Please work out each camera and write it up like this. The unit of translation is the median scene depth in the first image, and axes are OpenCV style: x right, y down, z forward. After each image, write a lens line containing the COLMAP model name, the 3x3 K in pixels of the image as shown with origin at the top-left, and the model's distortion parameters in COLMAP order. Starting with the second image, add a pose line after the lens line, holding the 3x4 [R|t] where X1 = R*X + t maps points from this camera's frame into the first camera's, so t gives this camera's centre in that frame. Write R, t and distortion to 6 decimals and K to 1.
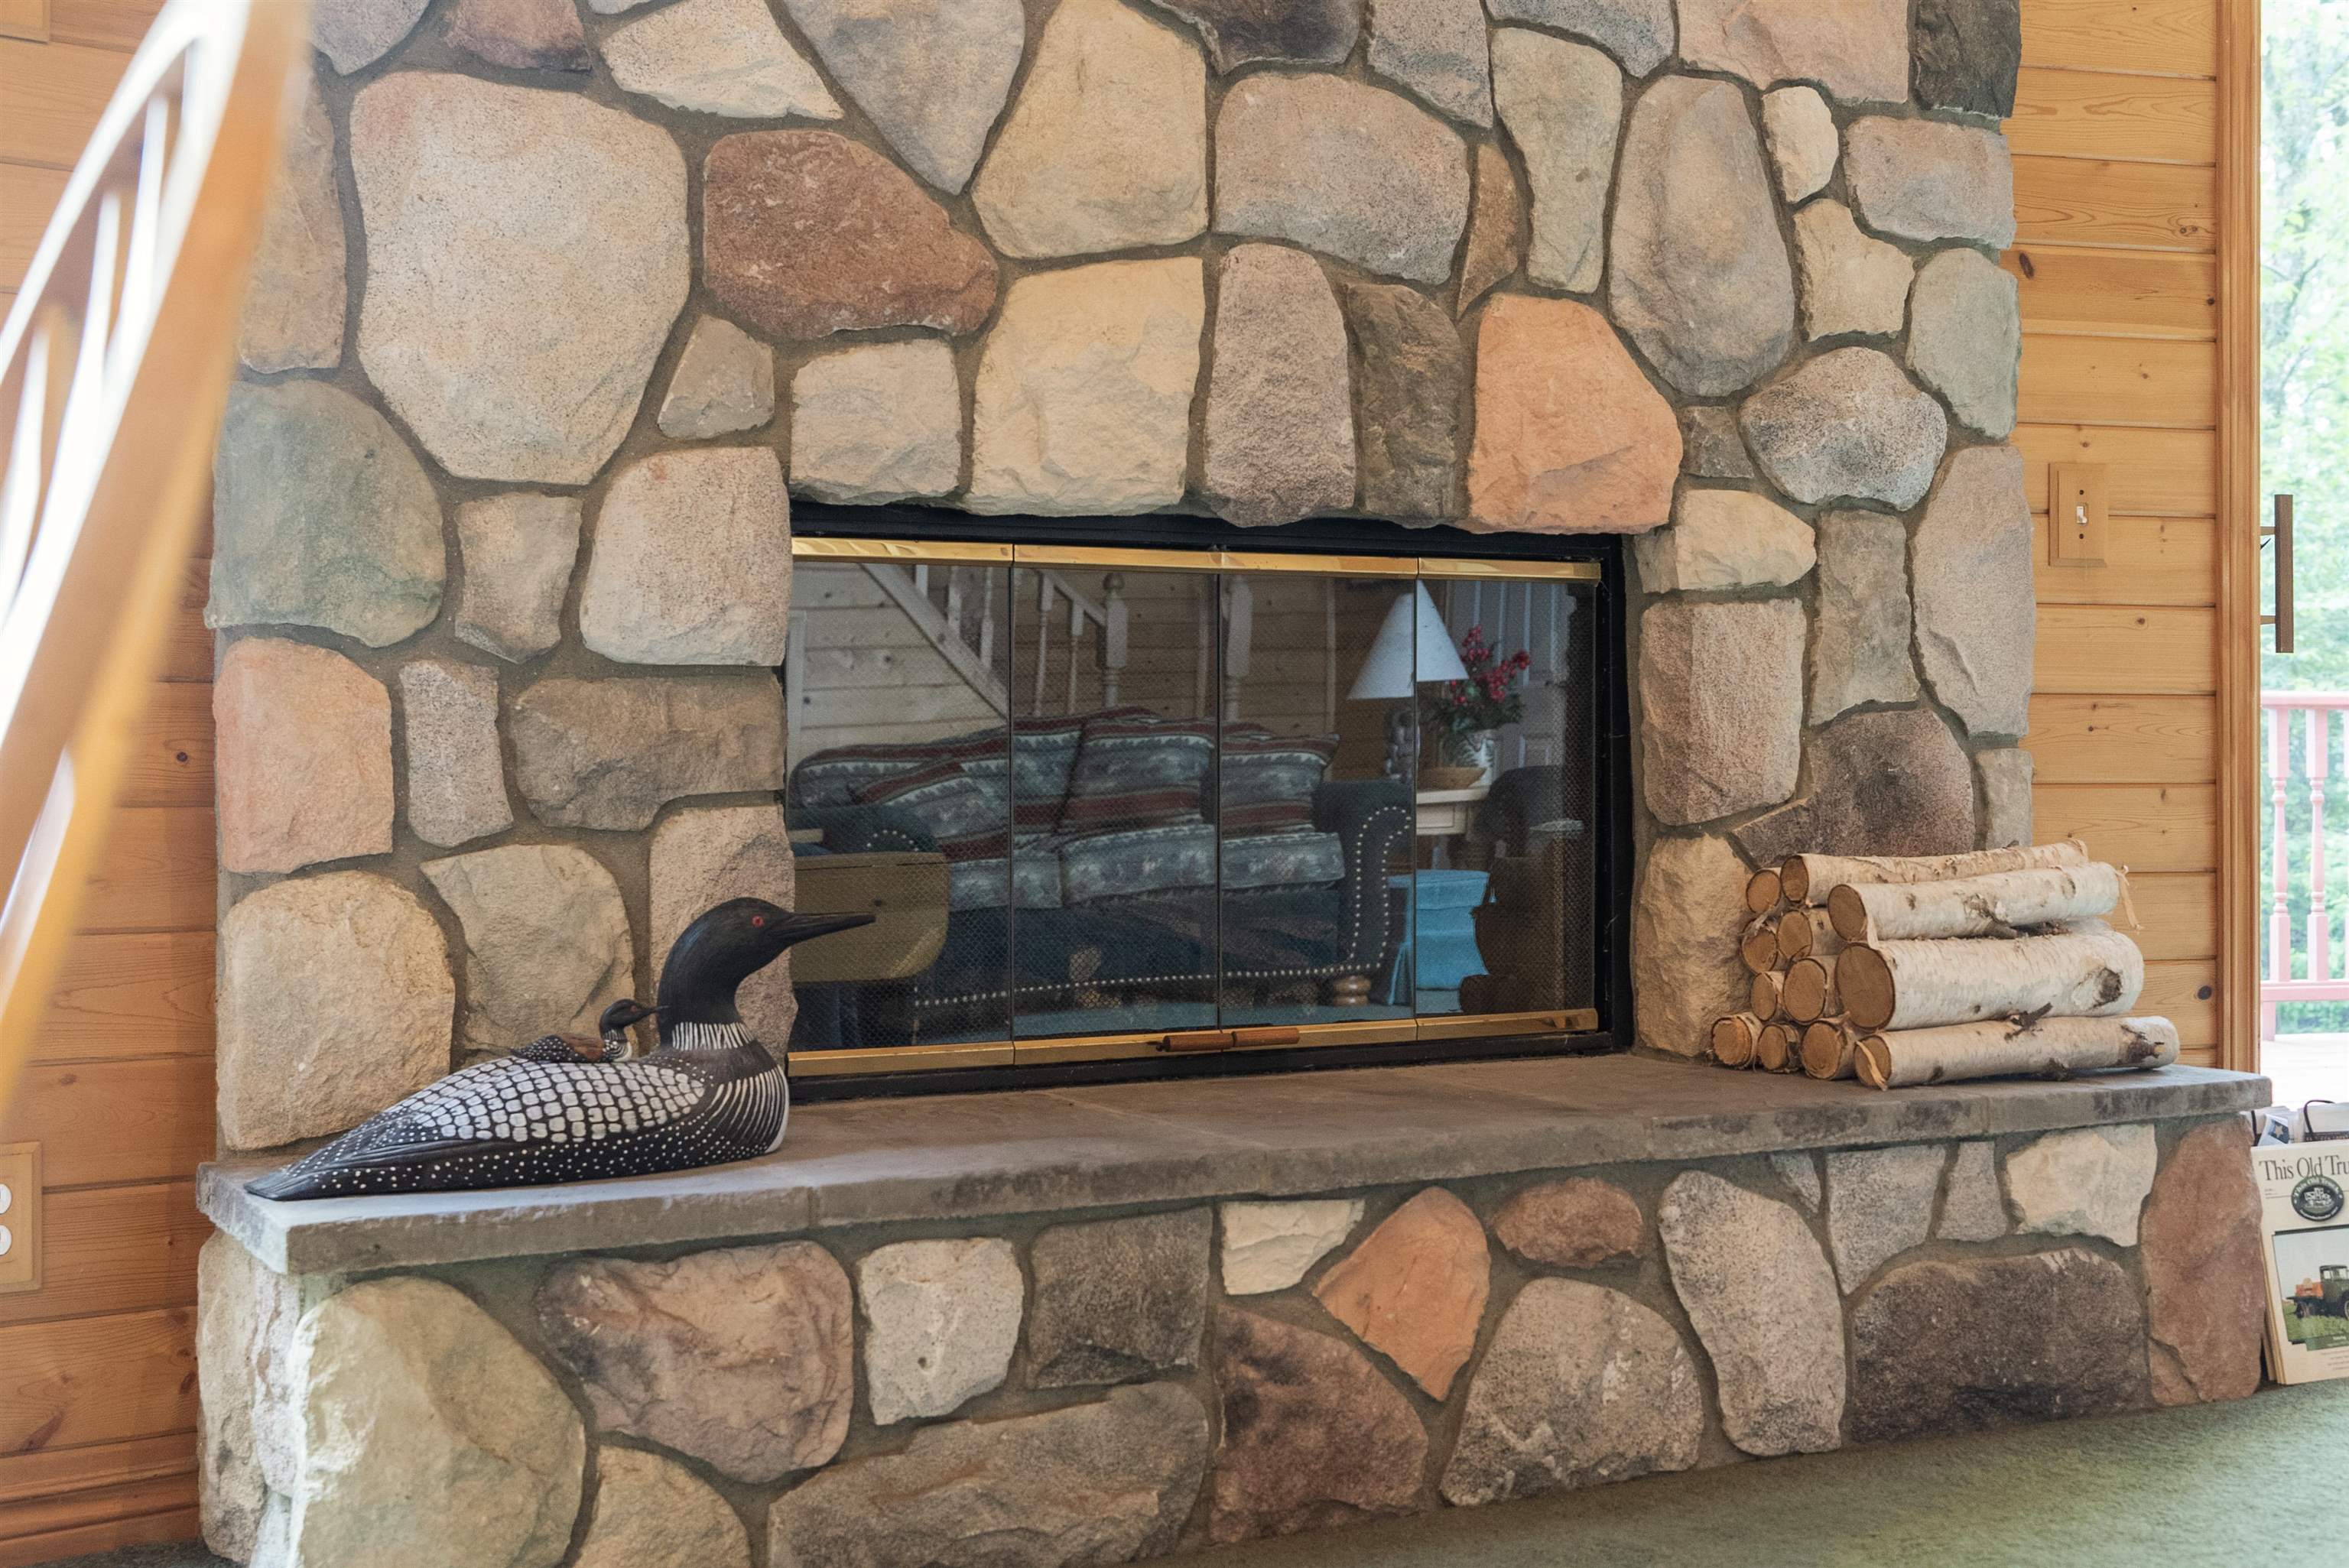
lens RADIAL K [[2876.6, 0, 1200.0], [0, 2876.6, 708.2], [0, 0, 1]] dist [0.000829, 0.000000]
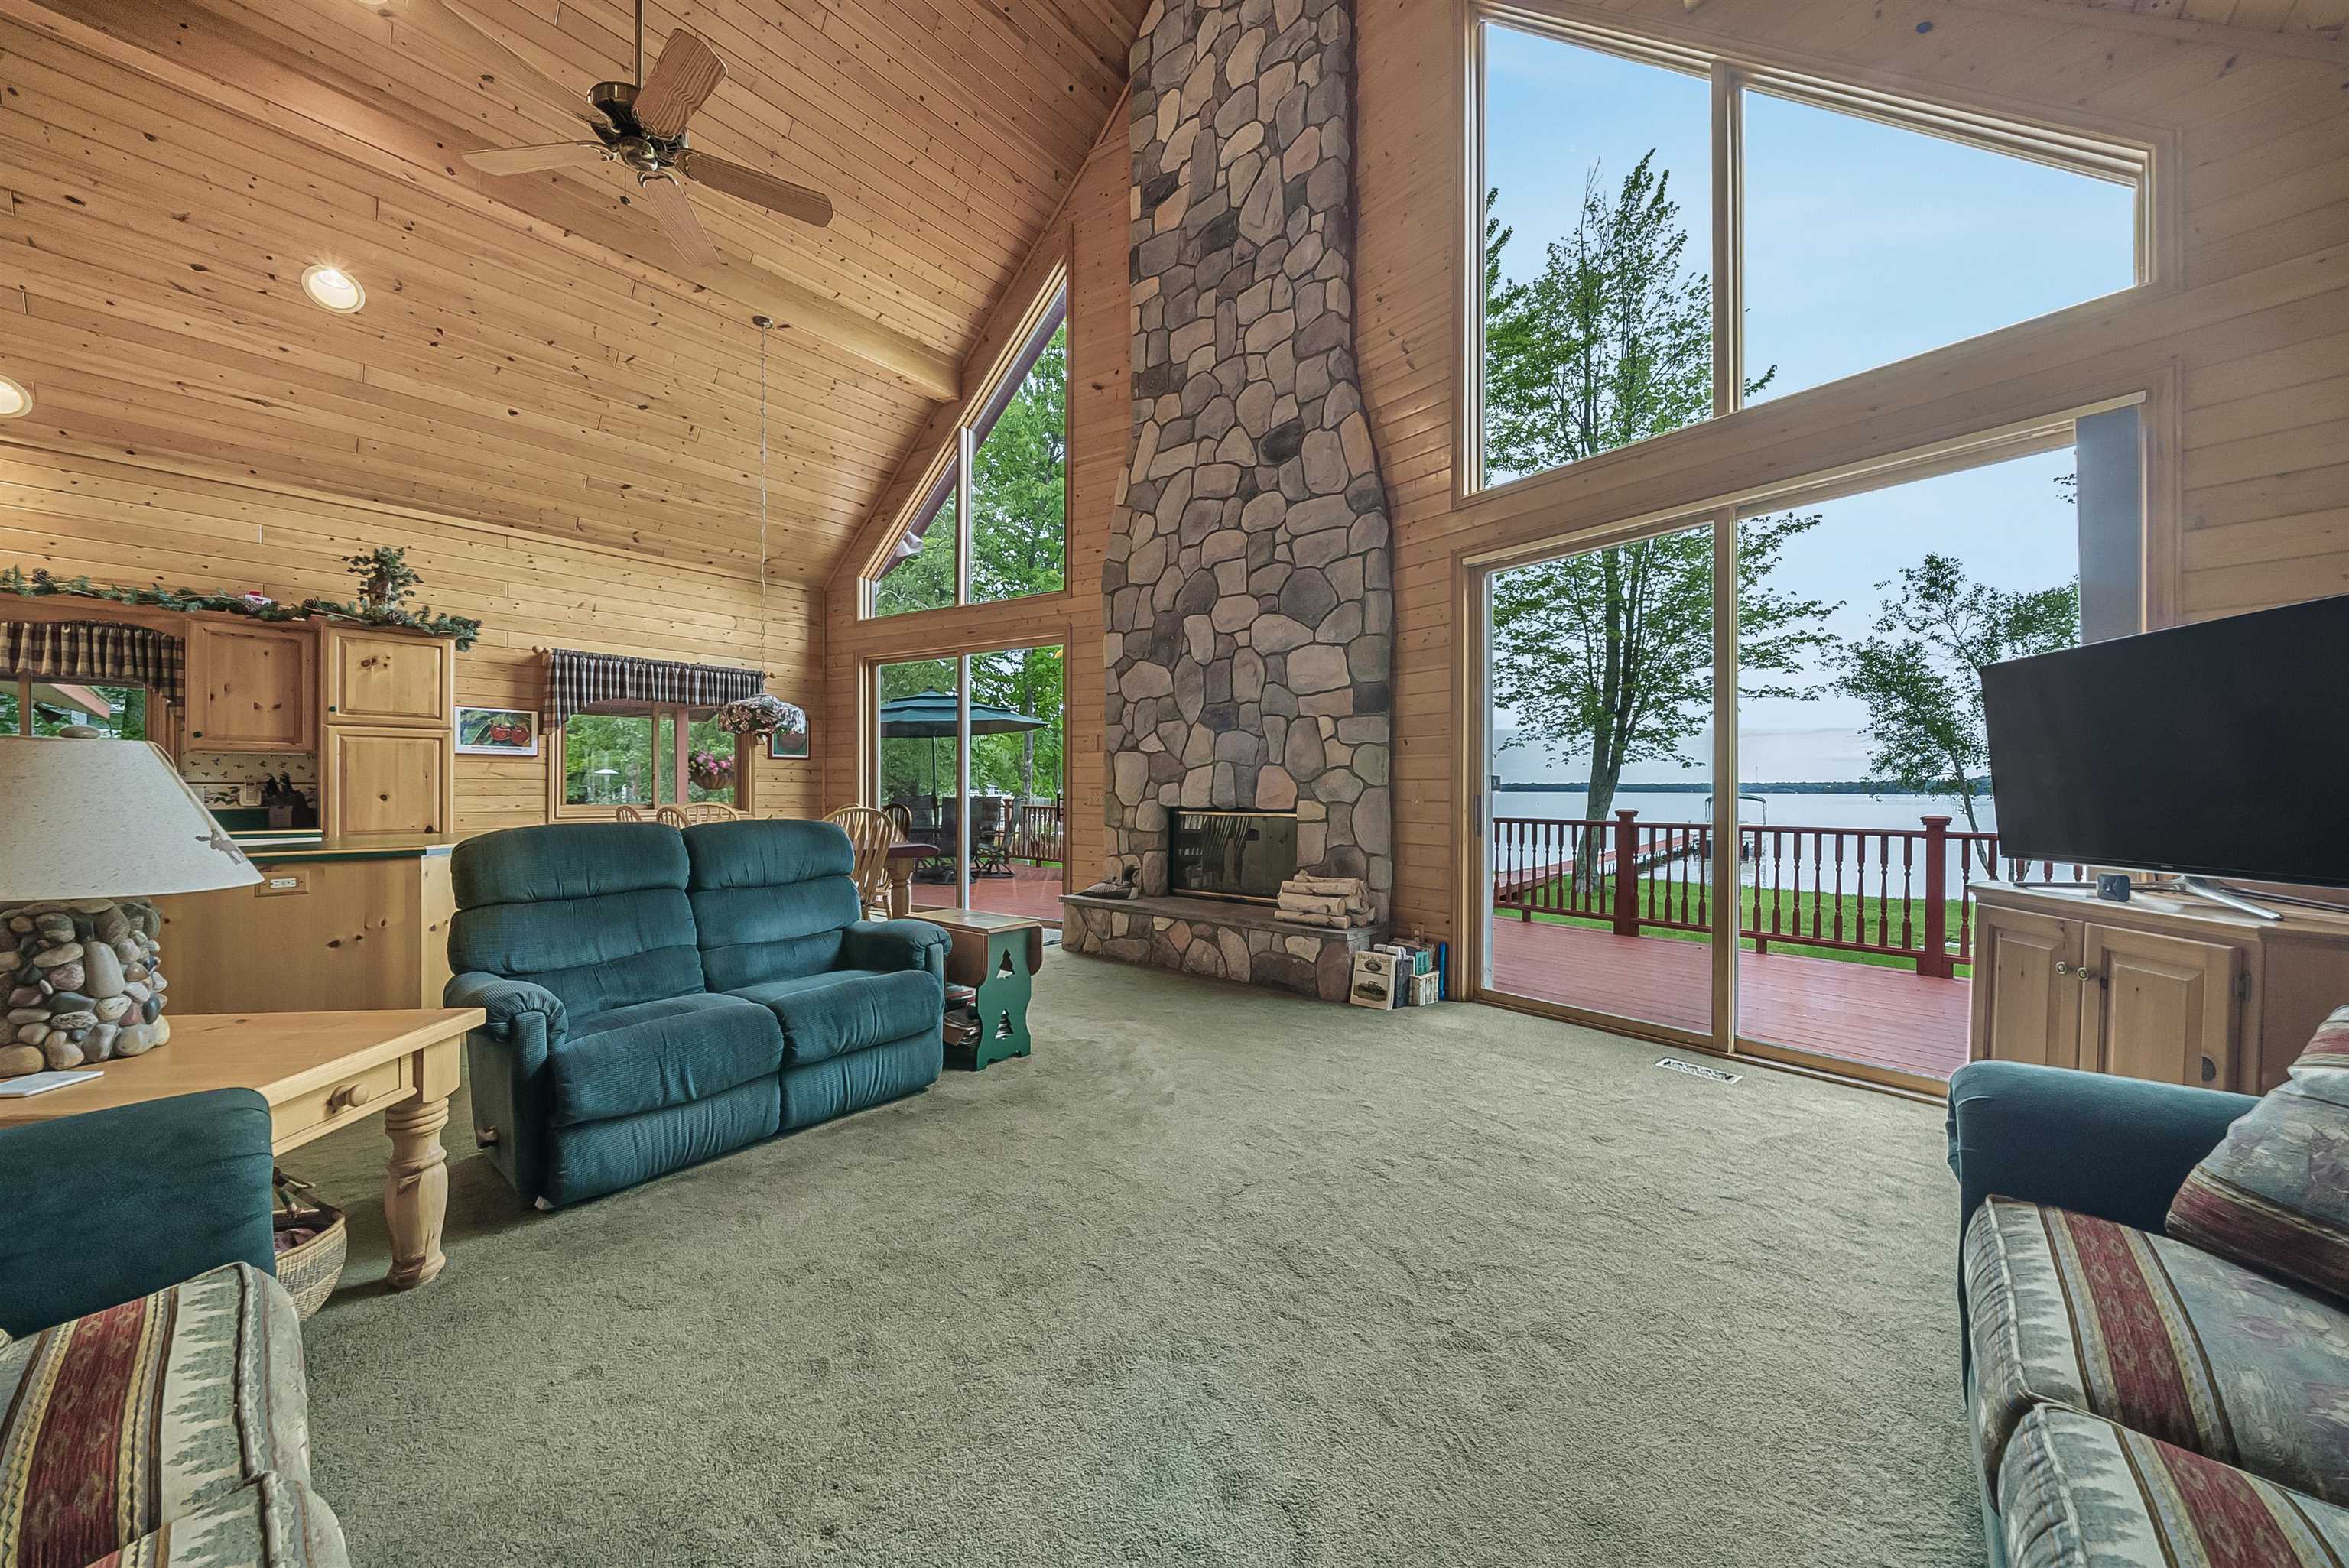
lens RADIAL K [[804.2, 0, 1175.7], [0, 804.2, 790.6], [0, 0, 1]] dist [-0.005624, -0.000080]
pose [[0.374196, -0.000867, -0.927349, 1.489411], [0.005751, 0.999983, 0.001385, -0.103108], [0.927332, -0.005851, 0.374195, 0.288560]]
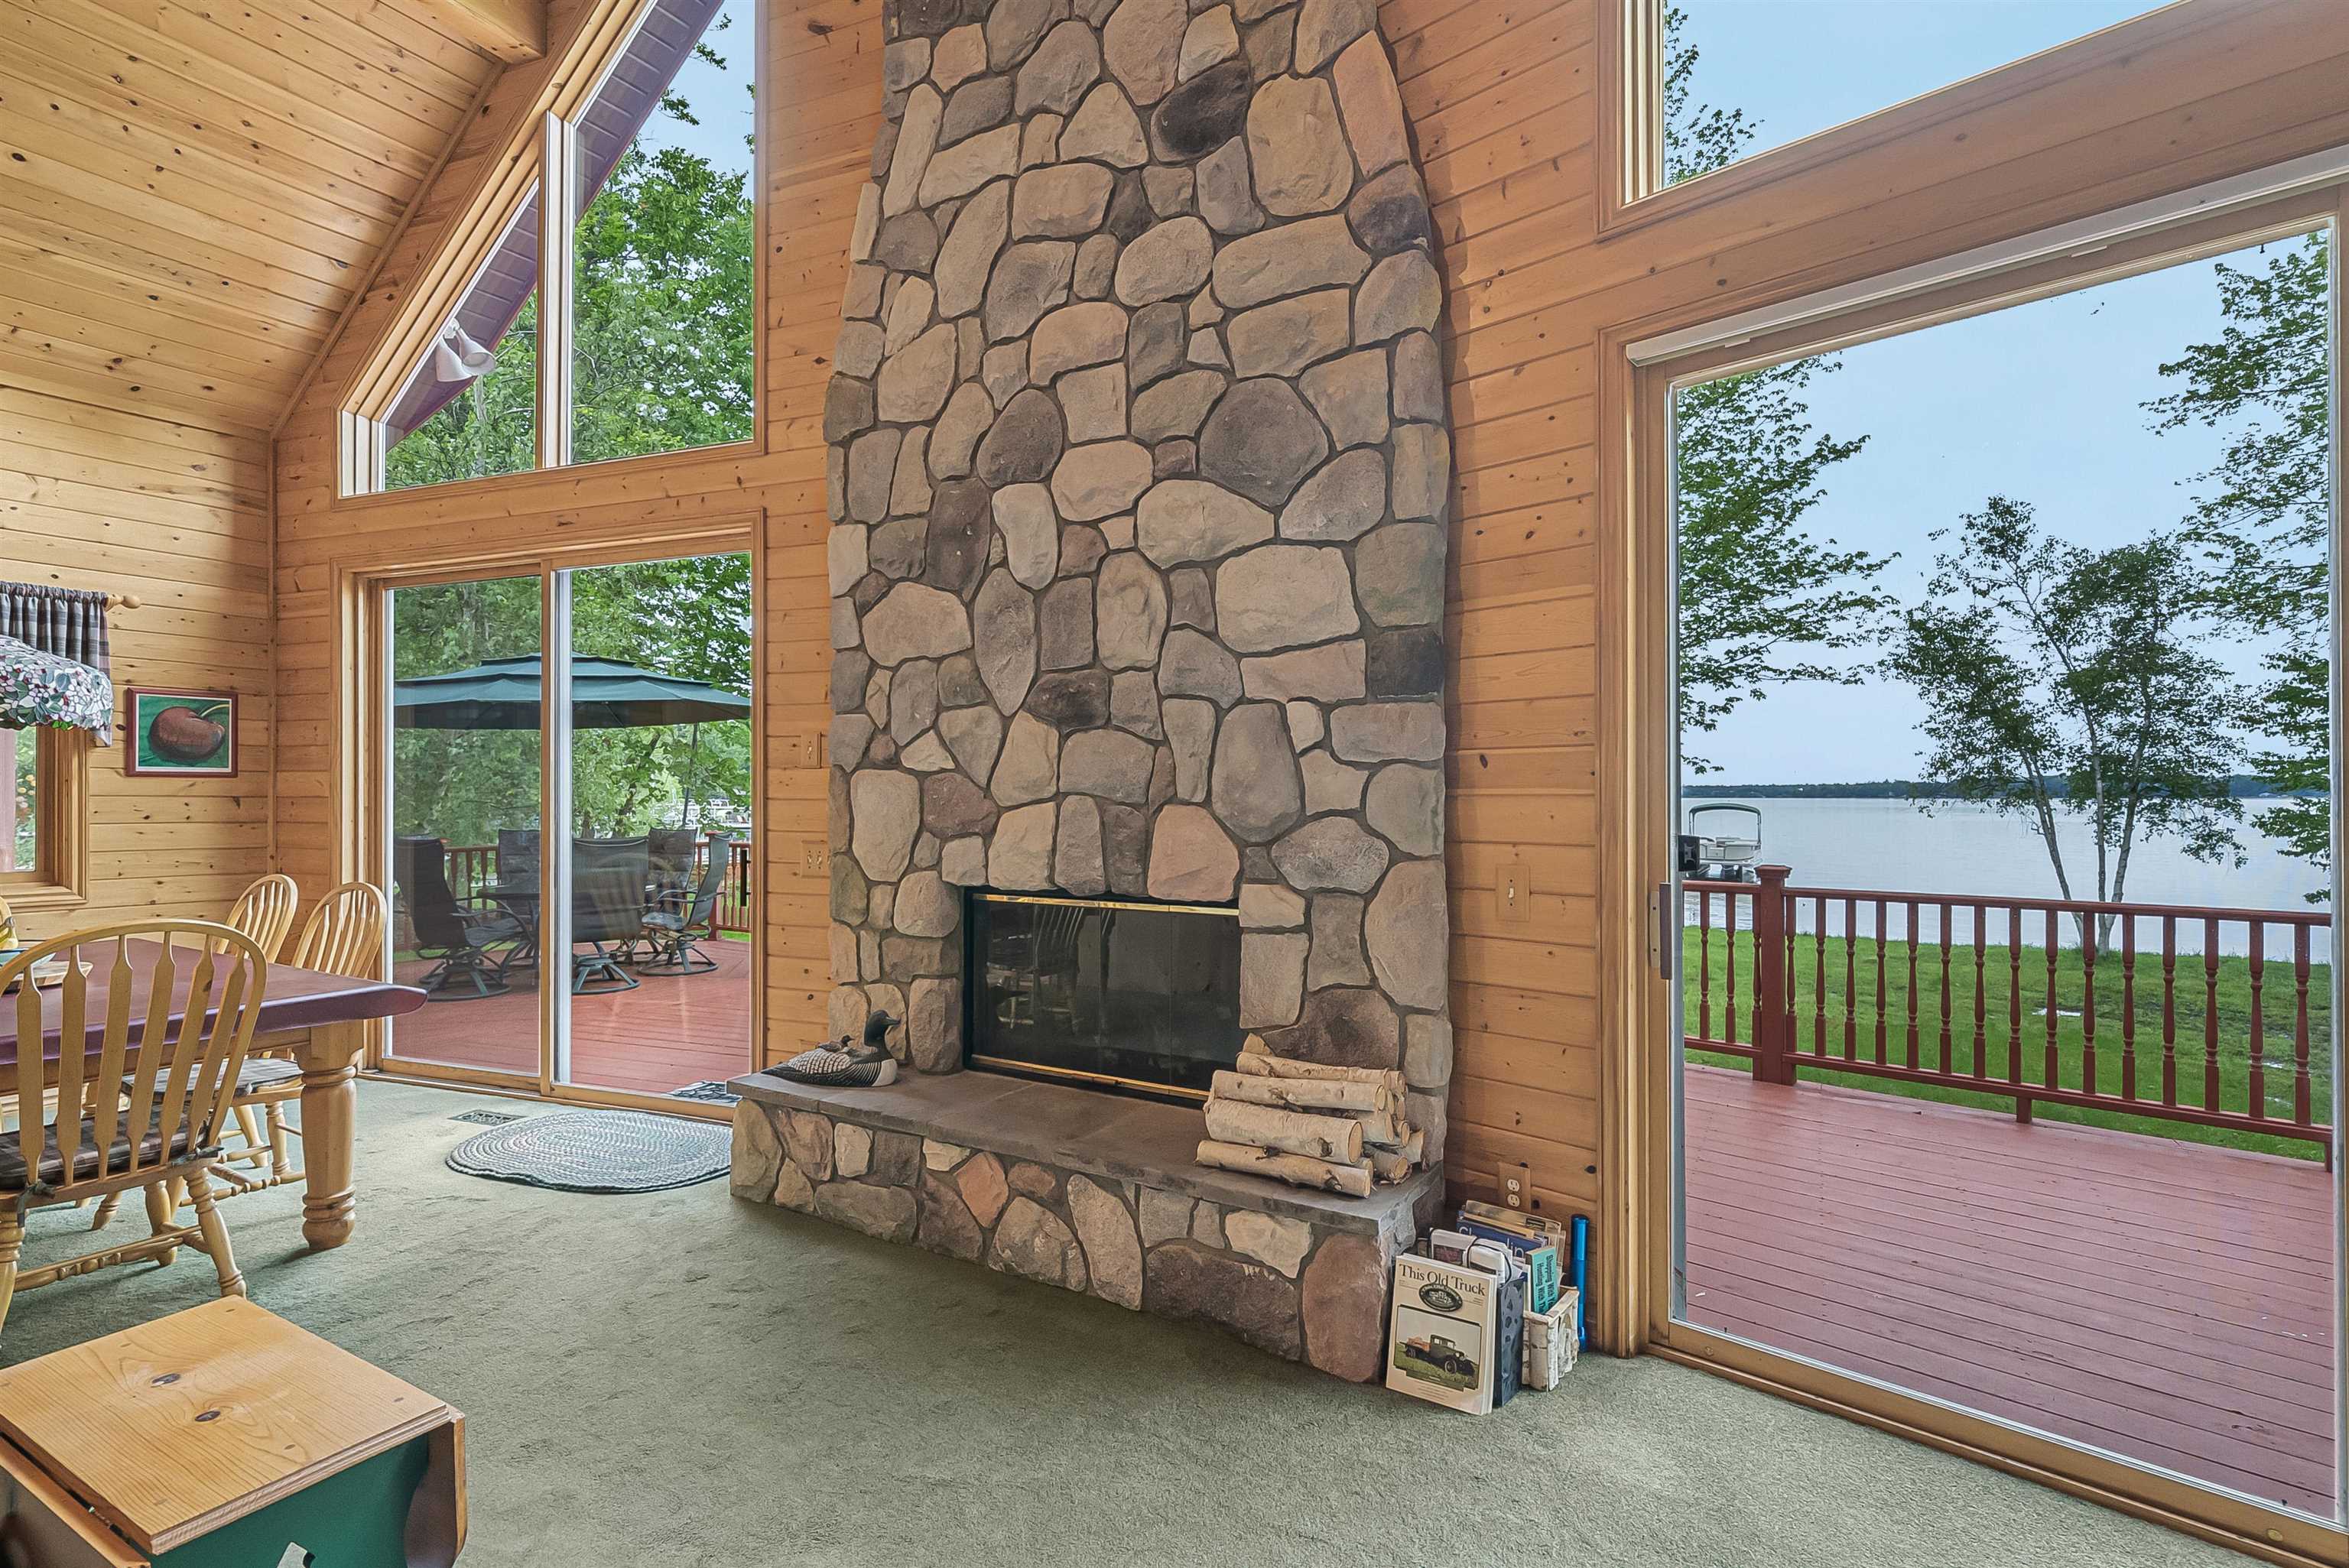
lens RADIAL K [[1077.5, 0, 1169.9], [0, 1077.5, 788.3], [0, 0, 1]] dist [0.000479, 0.001424]
pose [[0.510633, -0.009422, -0.859747, 0.944853], [0.008751, 0.999945, -0.005761, -0.158206], [0.859754, -0.004581, 0.510688, 0.538427]]
